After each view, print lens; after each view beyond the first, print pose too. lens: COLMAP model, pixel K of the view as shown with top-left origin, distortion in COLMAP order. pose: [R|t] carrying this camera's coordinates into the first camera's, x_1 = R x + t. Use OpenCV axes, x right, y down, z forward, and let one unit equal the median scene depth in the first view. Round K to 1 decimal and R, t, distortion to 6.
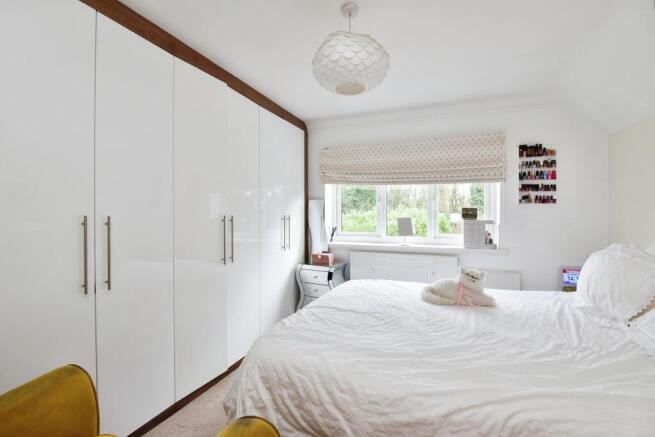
lens RADIAL K [[305.5, 0, 323.9], [0, 305.5, 218.3], [0, 0, 1]] dist [-0.020699, -0.000209]
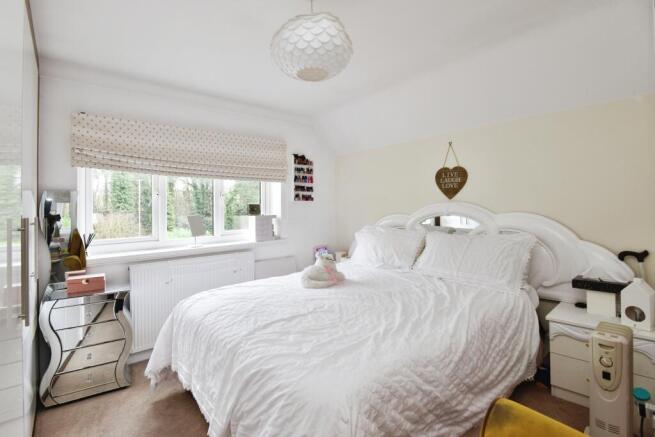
lens RADIAL K [[305.5, 0, 323.9], [0, 305.5, 218.3], [0, 0, 1]] dist [-0.020699, -0.000209]
pose [[0.442440, -0.039144, 0.895943, -0.438630], [0.035407, 0.999030, 0.026164, -0.004545], [-0.896099, 0.020146, 0.443397, 0.339283]]
